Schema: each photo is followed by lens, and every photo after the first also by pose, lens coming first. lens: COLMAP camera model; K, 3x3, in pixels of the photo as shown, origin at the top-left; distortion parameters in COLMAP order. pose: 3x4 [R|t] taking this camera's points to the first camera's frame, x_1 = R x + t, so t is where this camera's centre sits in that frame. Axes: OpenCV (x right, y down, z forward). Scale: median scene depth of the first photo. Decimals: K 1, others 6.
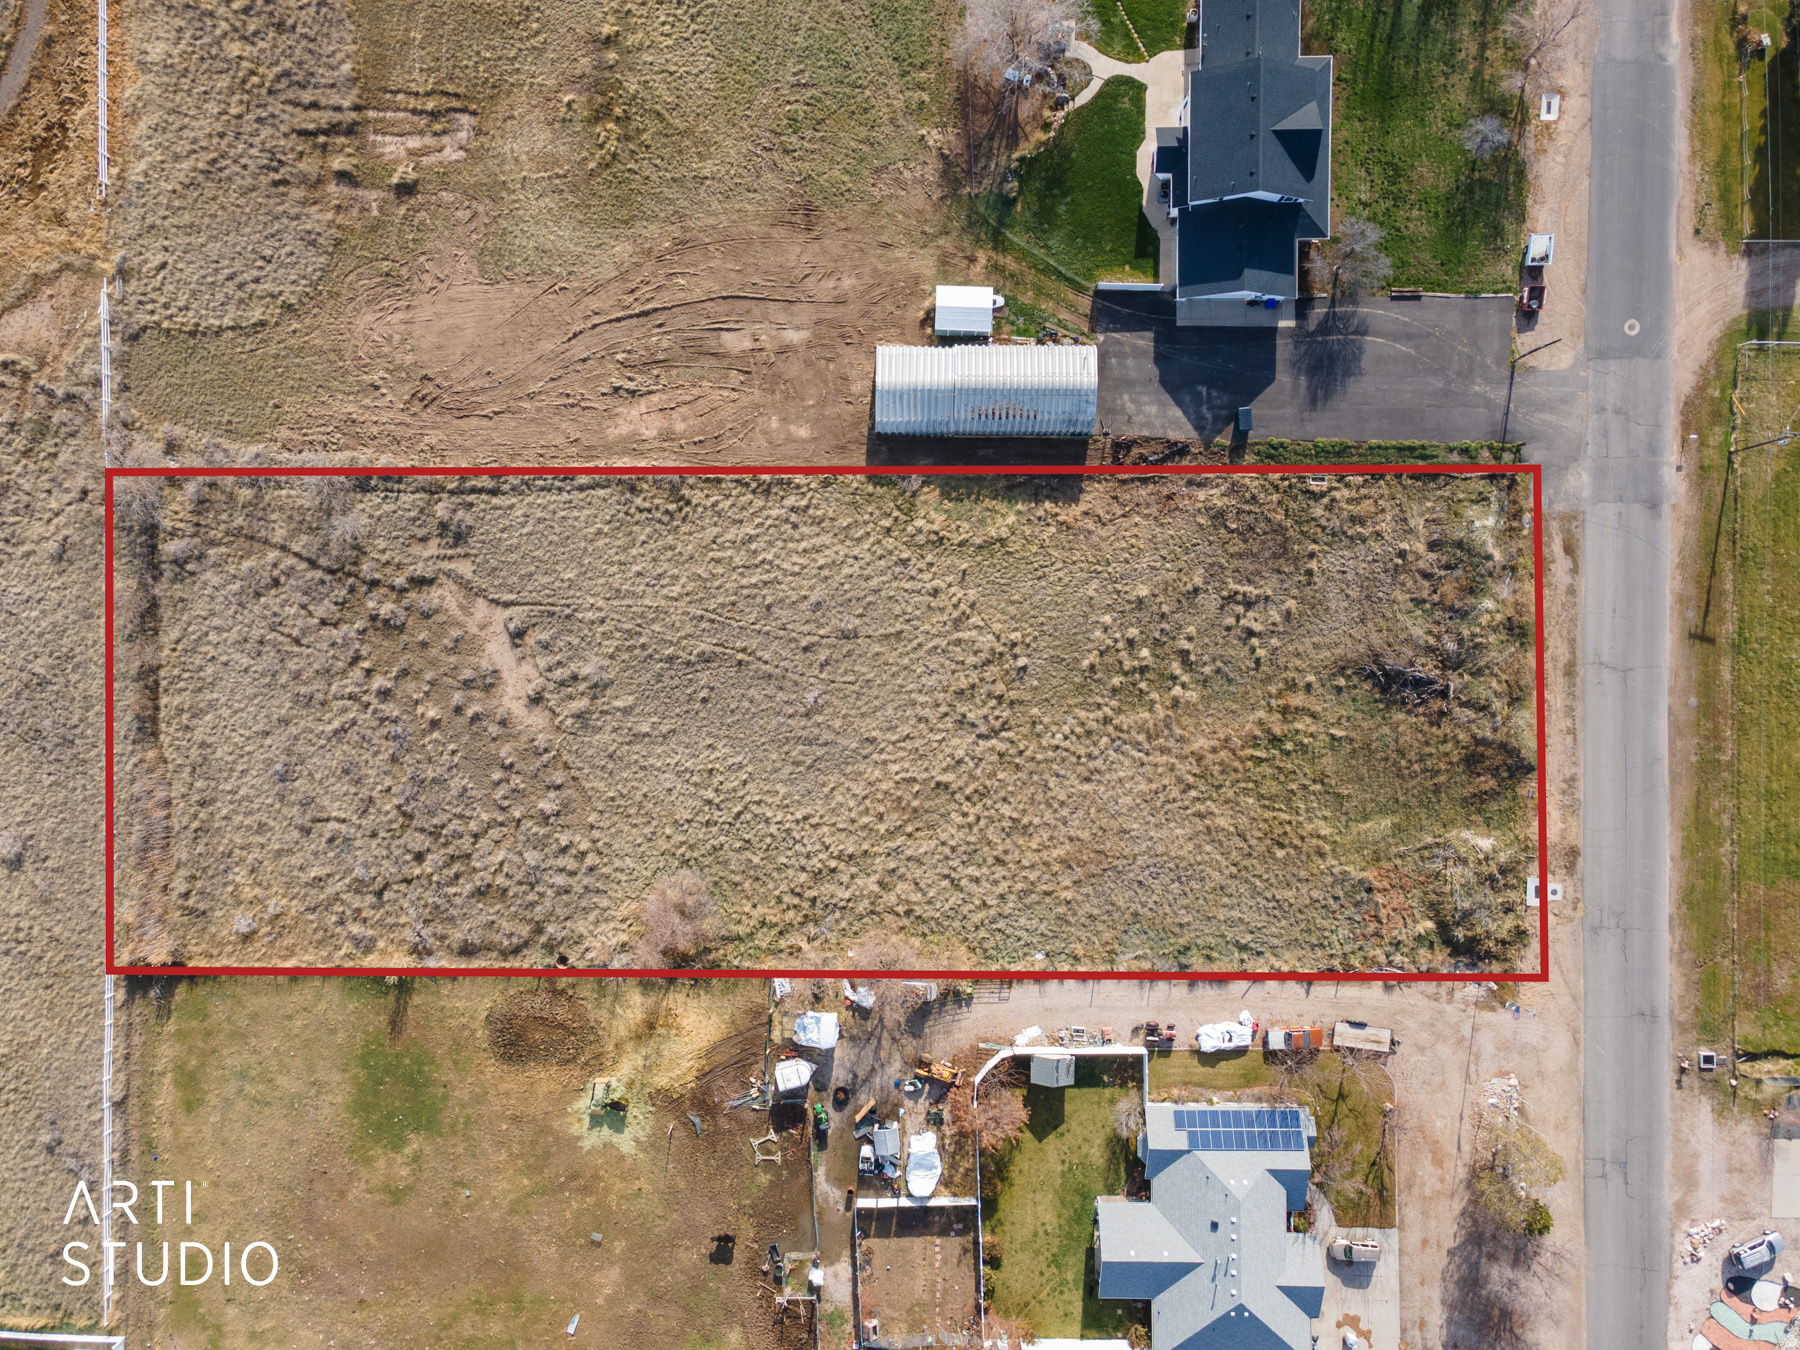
lens RADIAL K [[1313.3, 0, 881.6], [0, 1313.3, 671.1], [0, 0, 1]] dist [0.048970, 0.000728]
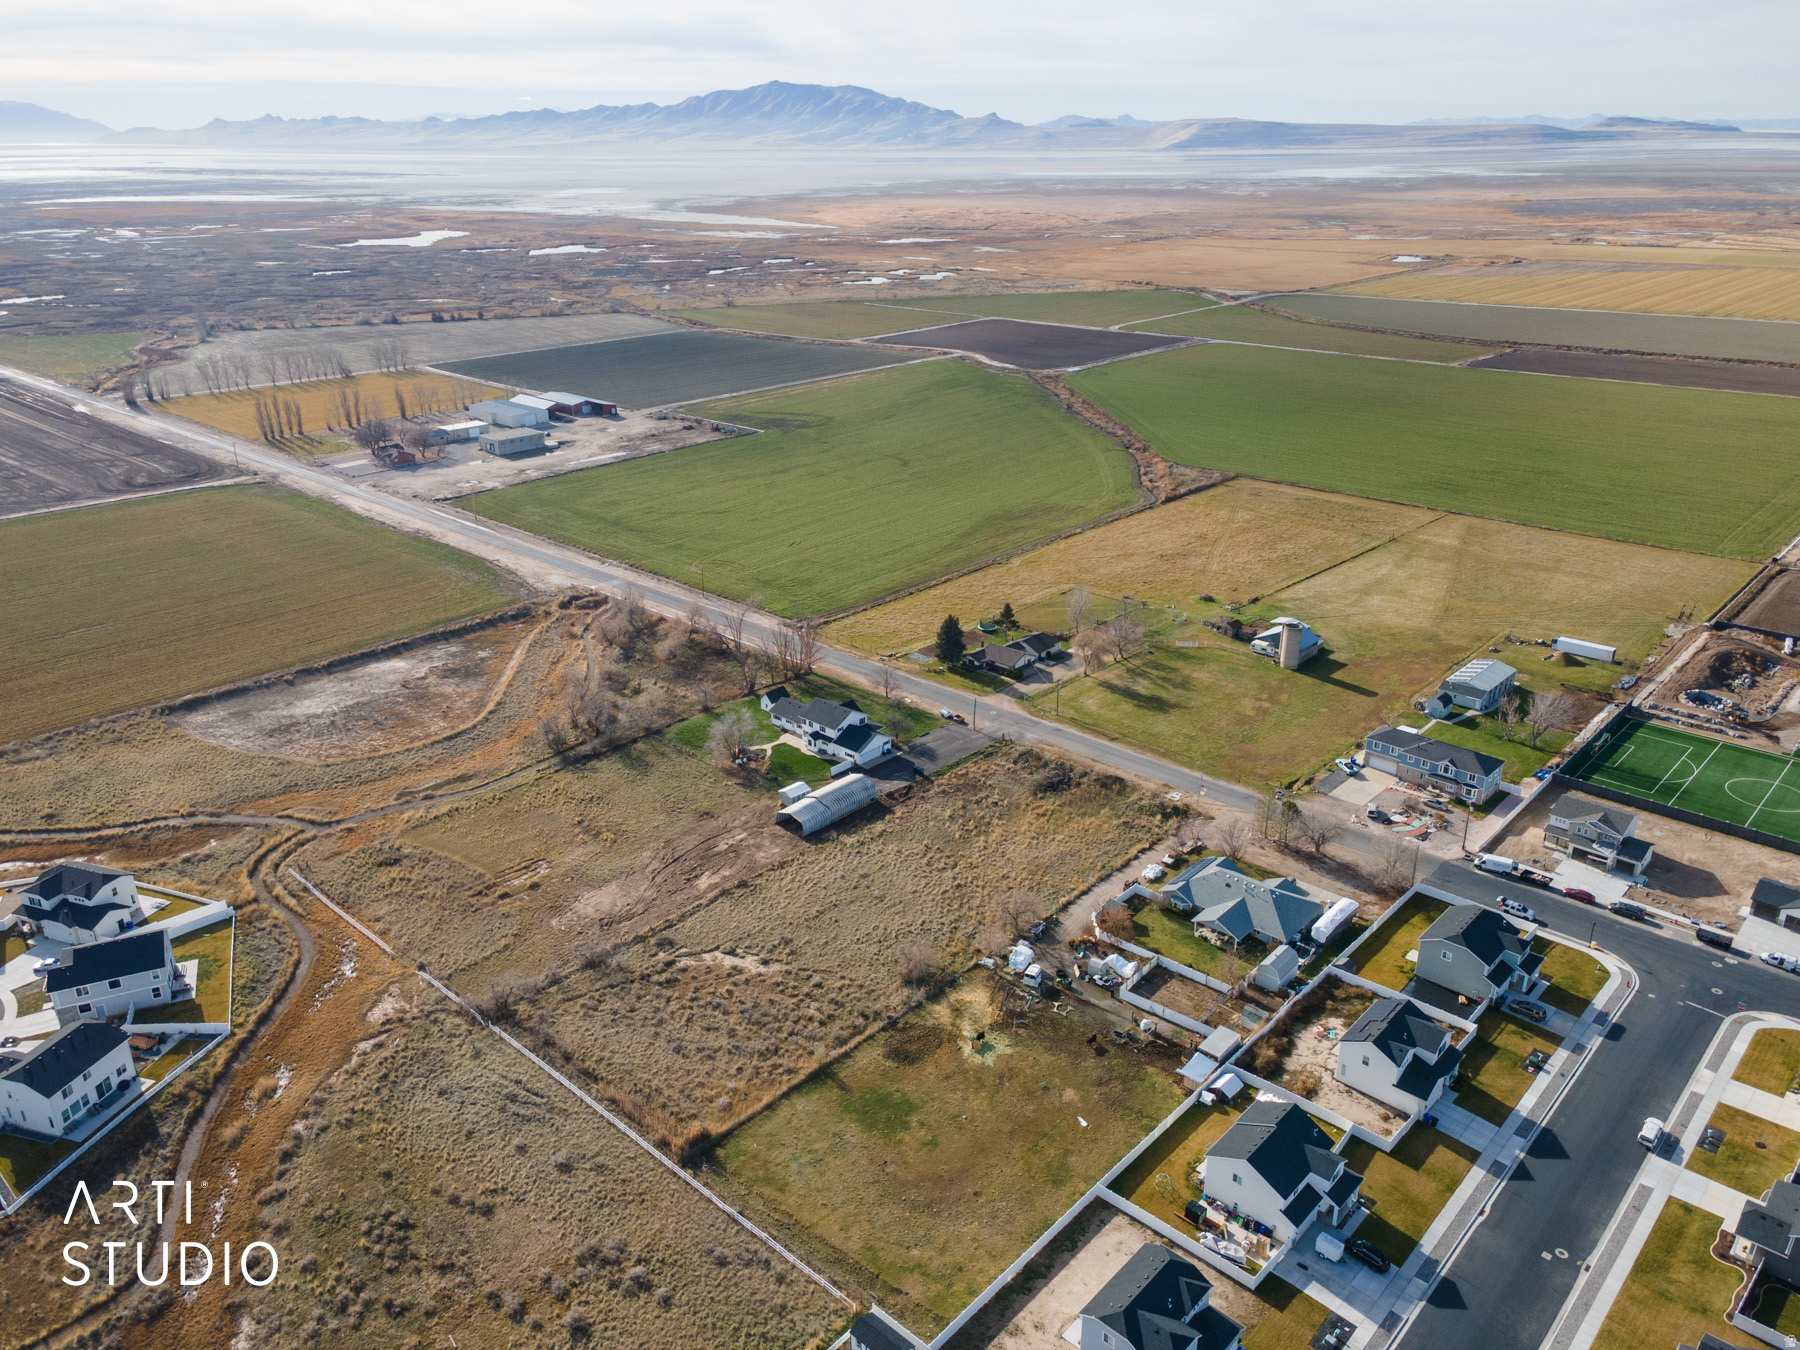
lens RADIAL K [[1313.3, 0, 881.6], [0, 1313.3, 671.1], [0, 0, 1]] dist [0.048970, 0.000728]
pose [[0.683316, -0.267479, 0.679363, -1.221275], [0.730099, 0.242782, -0.638759, 1.131831], [0.005918, 0.932476, 0.361183, 0.035104]]
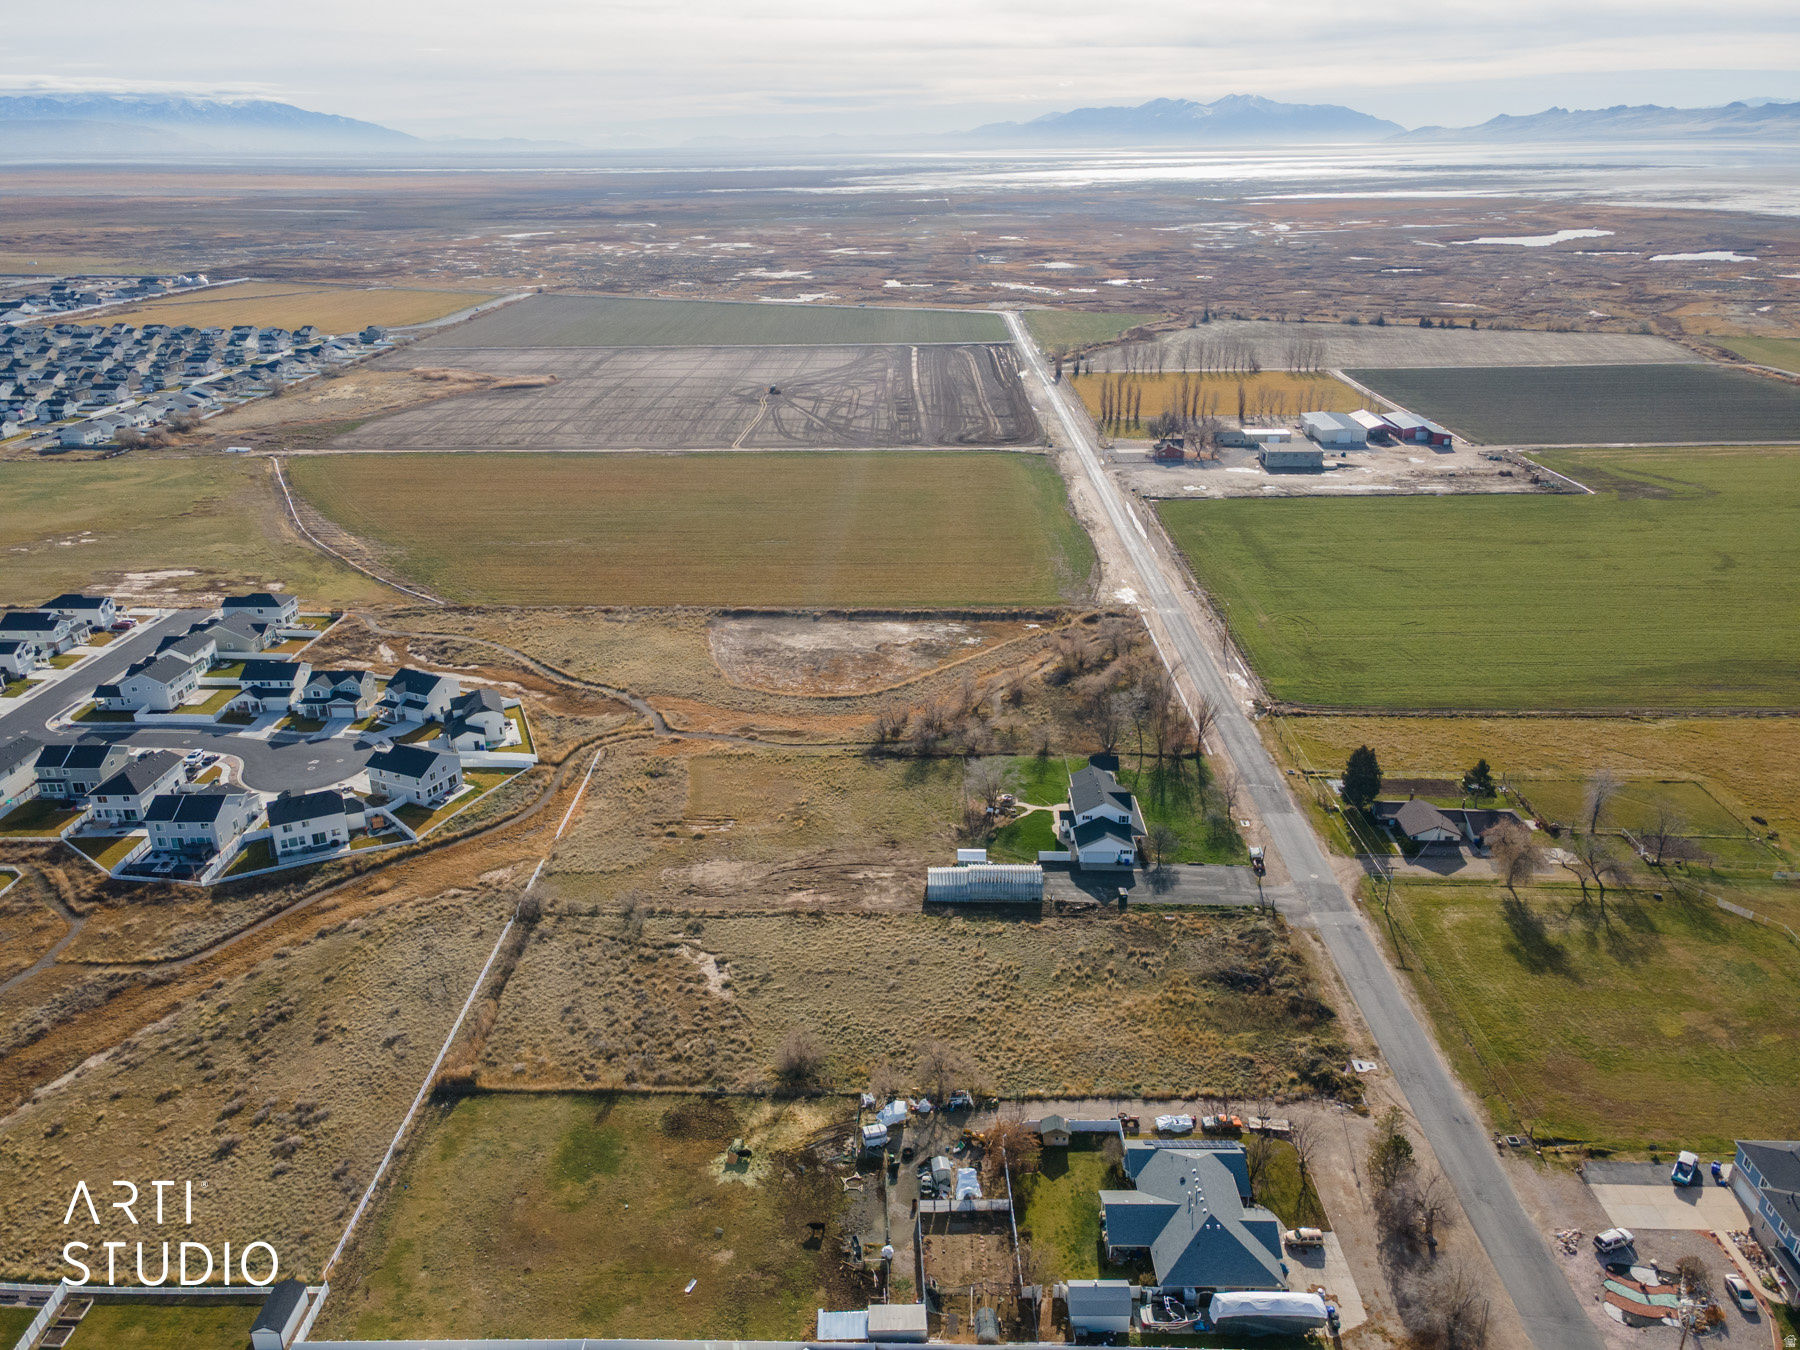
lens RADIAL K [[1313.3, 0, 881.6], [0, 1313.3, 671.1], [0, 0, 1]] dist [0.048970, 0.000728]
pose [[0.999706, 0.012290, -0.020920, -0.035337], [-0.023959, 0.363889, -0.931134, 1.438864], [-0.003831, 0.931361, 0.364076, 0.016575]]
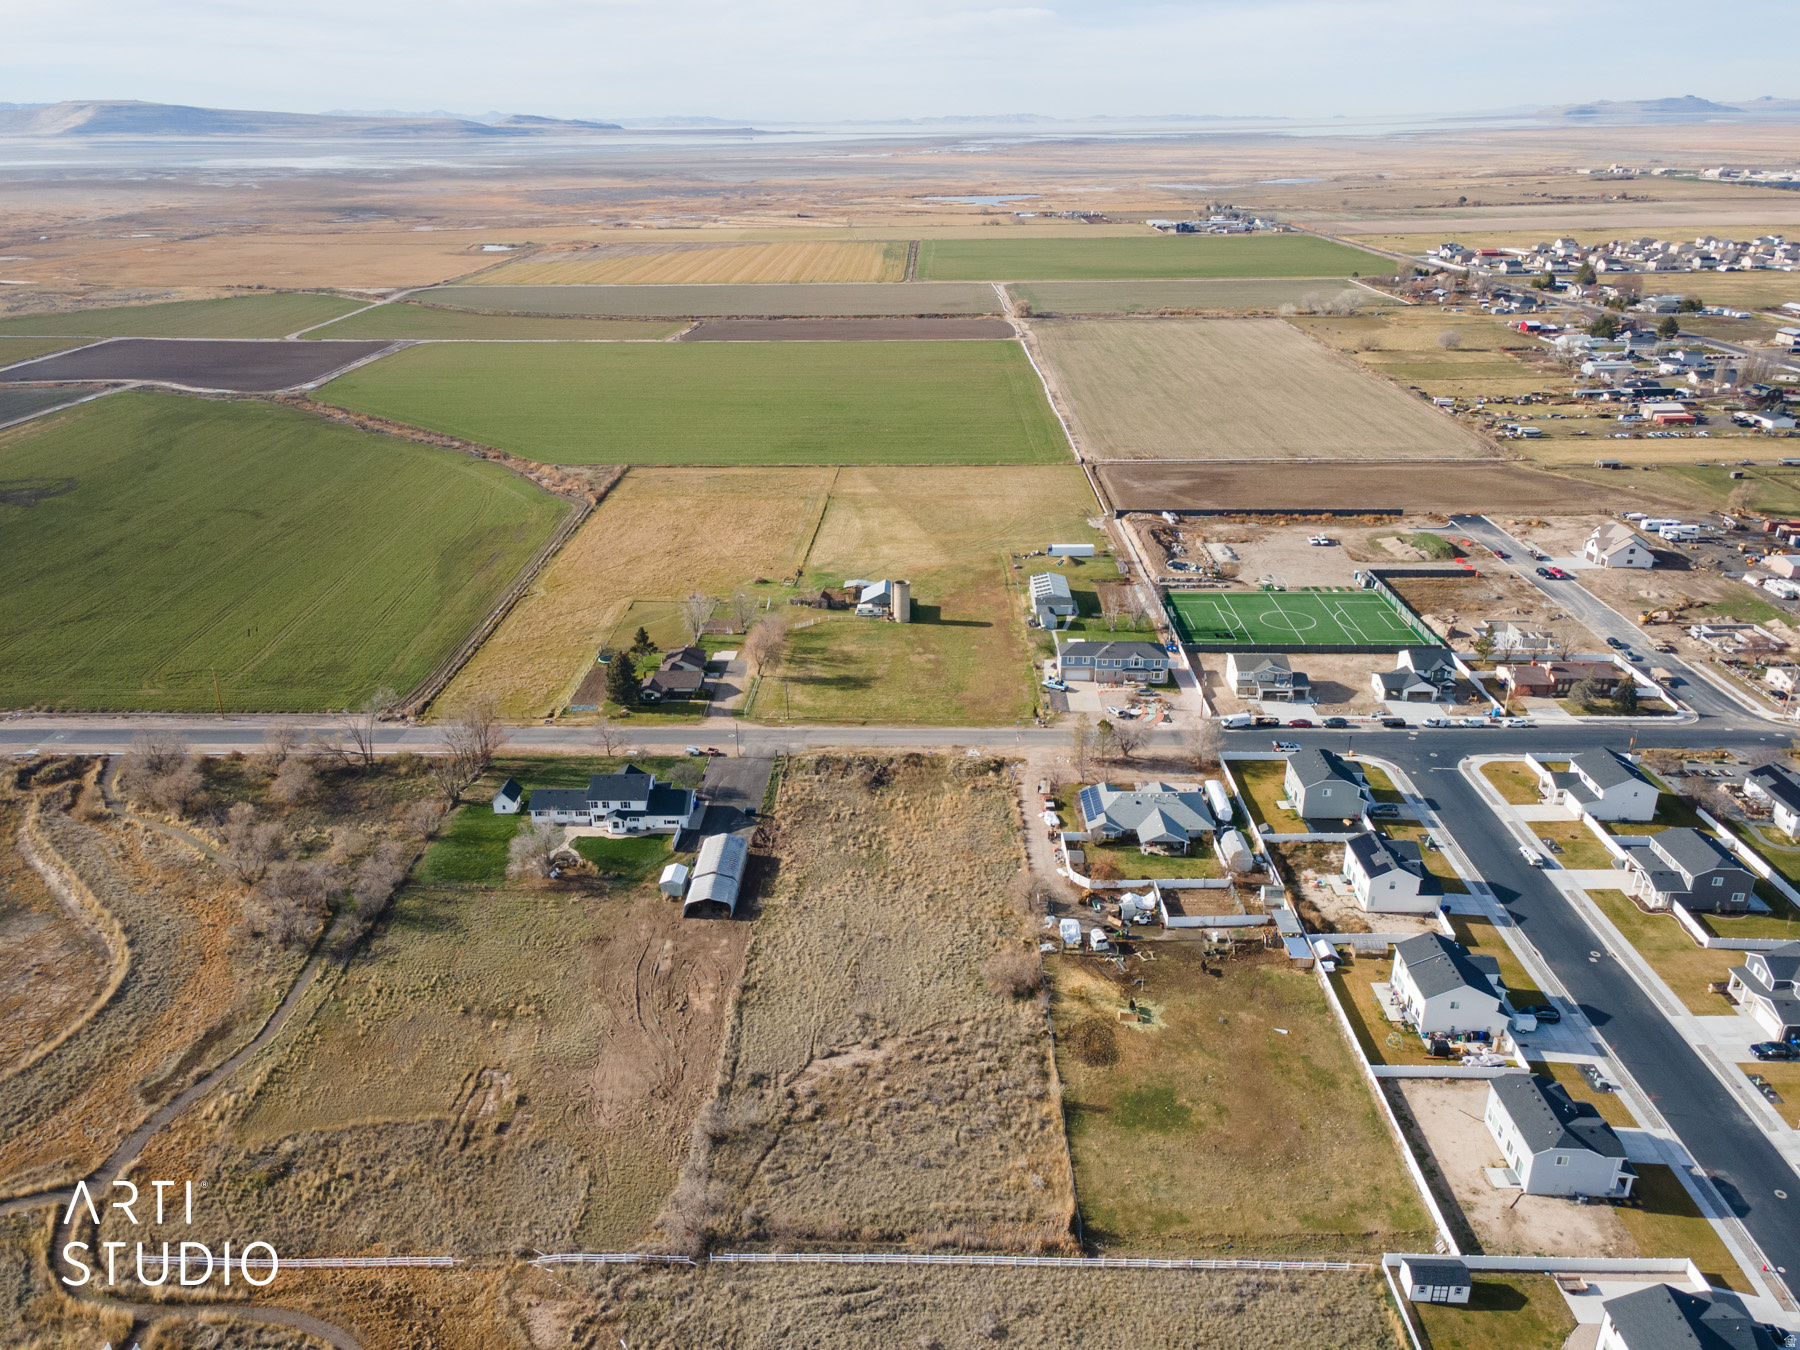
lens RADIAL K [[1313.3, 0, 881.6], [0, 1313.3, 671.1], [0, 0, 1]] dist [0.048970, 0.000728]
pose [[0.026934, -0.375686, 0.926356, -1.516293], [0.999437, -0.008442, -0.032483, 0.082831], [0.020023, 0.926709, 0.375247, 0.029492]]
